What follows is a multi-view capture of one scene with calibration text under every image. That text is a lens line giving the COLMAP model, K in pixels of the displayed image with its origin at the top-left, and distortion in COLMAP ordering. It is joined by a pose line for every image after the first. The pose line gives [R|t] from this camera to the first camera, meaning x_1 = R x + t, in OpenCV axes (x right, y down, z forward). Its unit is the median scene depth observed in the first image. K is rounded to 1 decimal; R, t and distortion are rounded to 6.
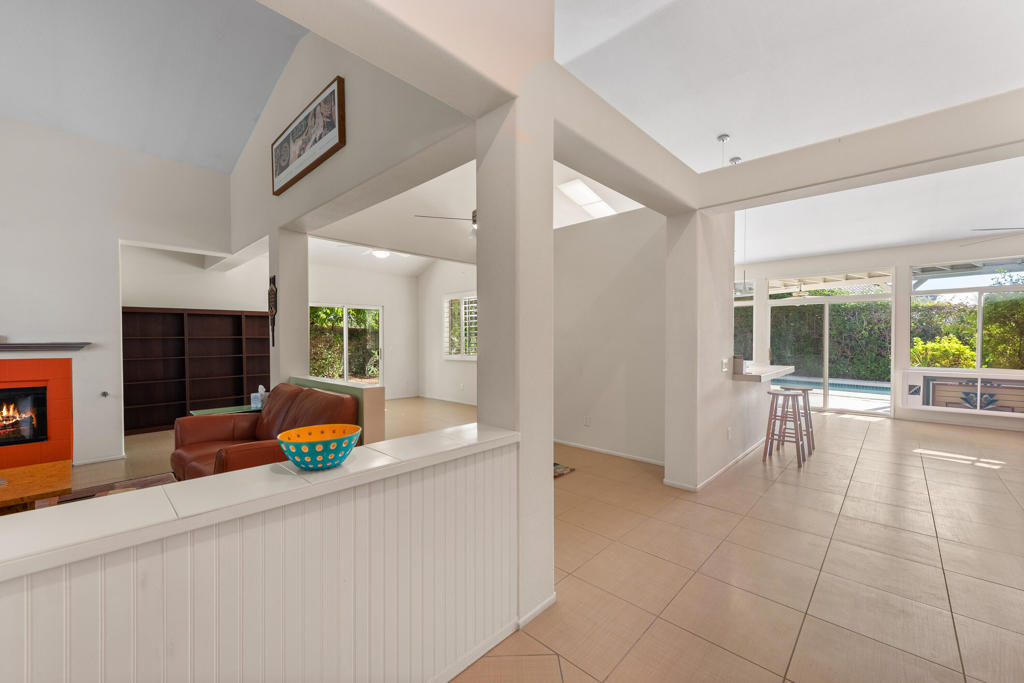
lens RADIAL K [[404.2, 0, 511.5], [0, 404.2, 342.0], [0, 0, 1]] dist [0.000915, -0.000019]
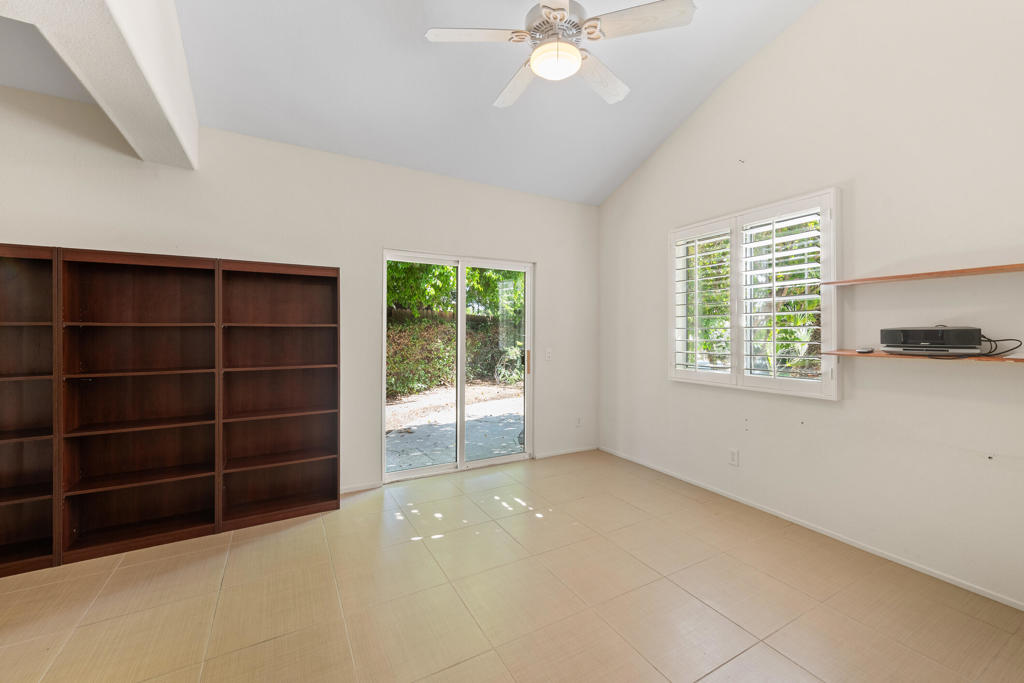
lens RADIAL K [[409.6, 0, 517.8], [0, 409.6, 327.7], [0, 0, 1]] dist [0.002530, 0.000150]
pose [[0.958815, 0.006836, -0.283949, -0.231185], [-0.011391, 0.999832, -0.014394, -0.006007], [0.283802, 0.017036, 0.958731, 0.621874]]
